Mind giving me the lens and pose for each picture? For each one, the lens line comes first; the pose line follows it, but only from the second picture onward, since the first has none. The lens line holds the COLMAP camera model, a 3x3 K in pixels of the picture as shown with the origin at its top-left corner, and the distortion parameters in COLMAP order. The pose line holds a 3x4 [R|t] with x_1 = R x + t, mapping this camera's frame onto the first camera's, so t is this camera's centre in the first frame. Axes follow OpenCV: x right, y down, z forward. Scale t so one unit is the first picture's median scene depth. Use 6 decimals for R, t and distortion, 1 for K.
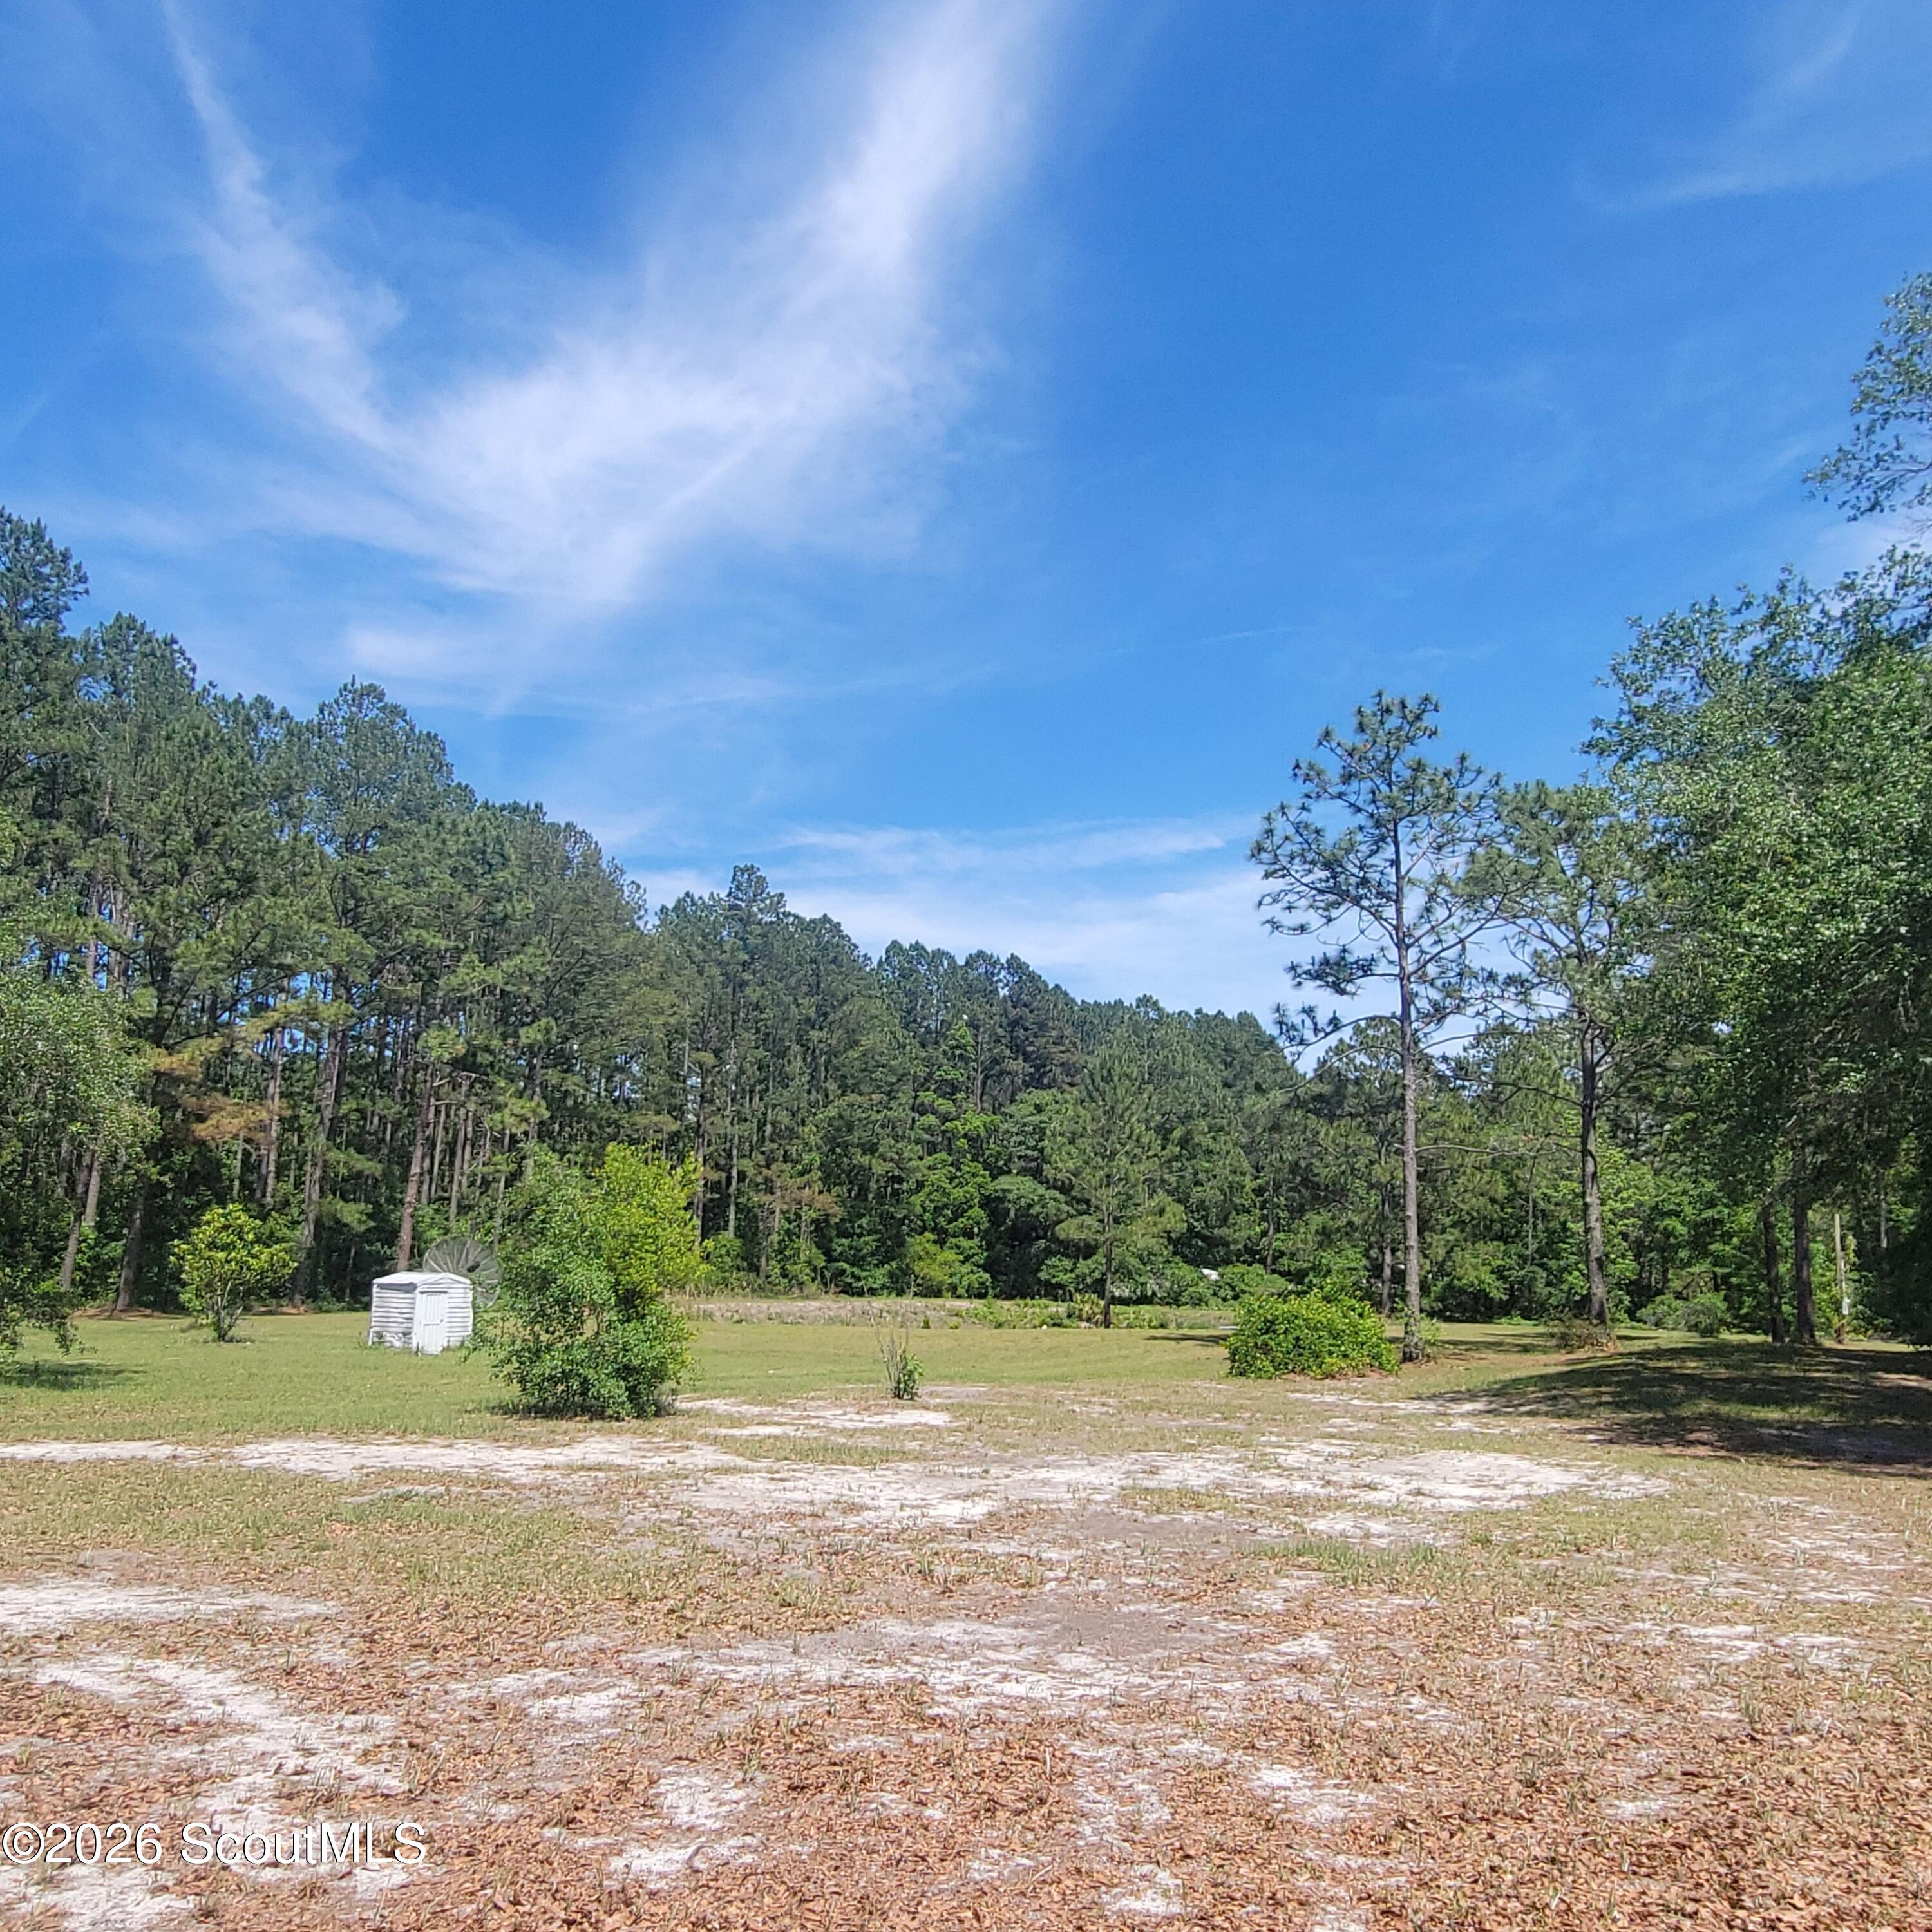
lens RADIAL K [[1583.4, 0, 966.0], [0, 1583.4, 966.0], [0, 0, 1]] dist [-0.029247, 0.106211]
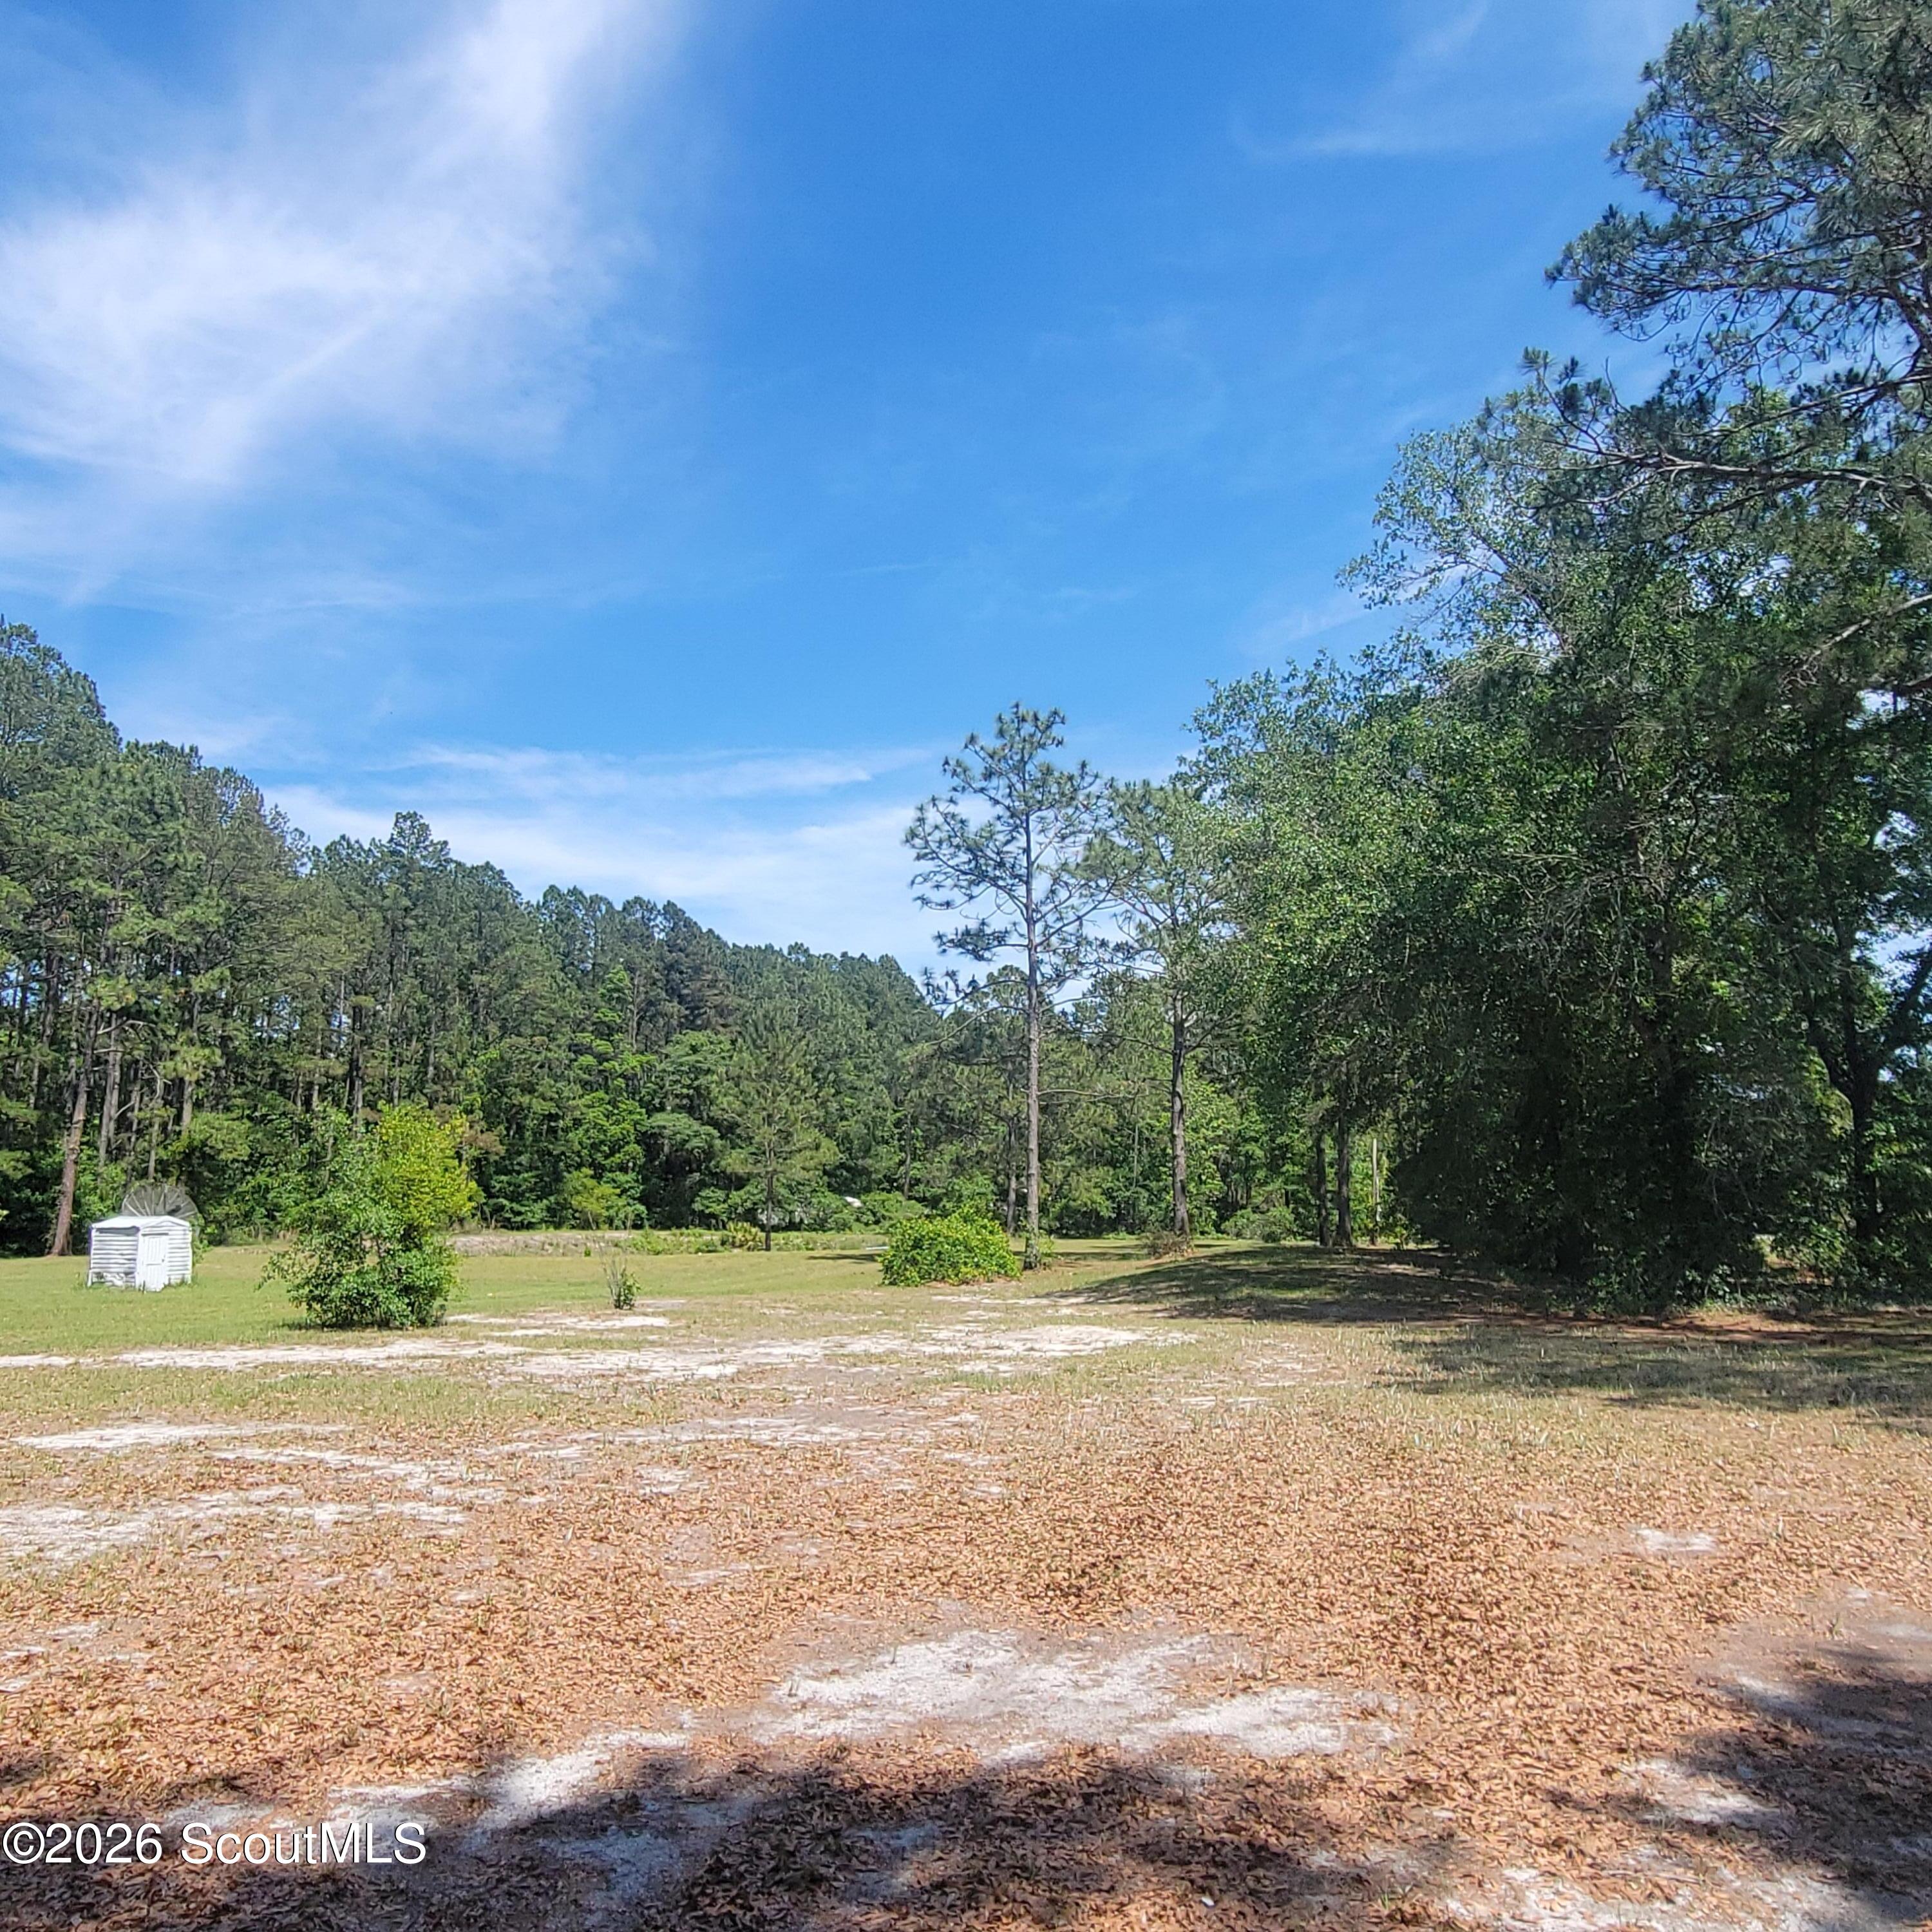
lens RADIAL K [[1782.4, 0, 966.0], [0, 1782.4, 966.0], [0, 0, 1]] dist [-0.016482, 0.005889]
pose [[0.973187, 0.006179, 0.229934, -0.058367], [-0.019891, 0.998155, 0.057363, -0.041838], [-0.229156, -0.060399, 0.971514, -0.215390]]
